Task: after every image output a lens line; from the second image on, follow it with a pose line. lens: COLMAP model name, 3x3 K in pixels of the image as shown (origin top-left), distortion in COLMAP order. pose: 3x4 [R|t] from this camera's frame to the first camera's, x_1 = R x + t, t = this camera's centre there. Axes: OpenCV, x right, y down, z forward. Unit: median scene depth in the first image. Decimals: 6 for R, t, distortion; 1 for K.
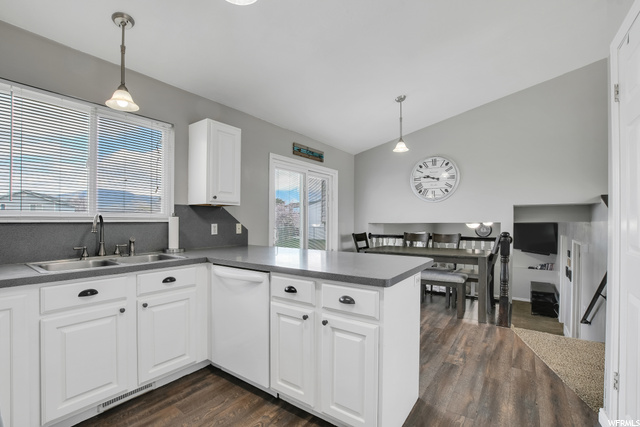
lens RADIAL K [[286.7, 0, 299.0], [0, 286.7, 225.5], [0, 0, 1]] dist [-0.033432, 0.001014]
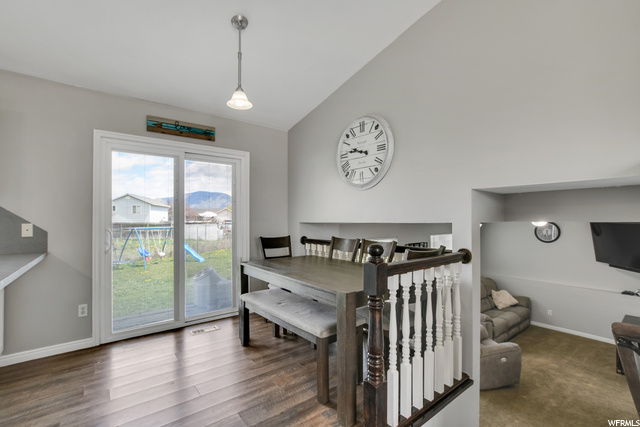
lens RADIAL K [[286.7, 0, 302.2], [0, 286.7, 216.0], [0, 0, 1]] dist [-0.033432, 0.001014]
pose [[0.967555, -0.009881, -0.252467, 0.497938], [0.002628, 0.999575, -0.029049, -0.004930], [0.252646, 0.027443, 0.967169, 0.347601]]
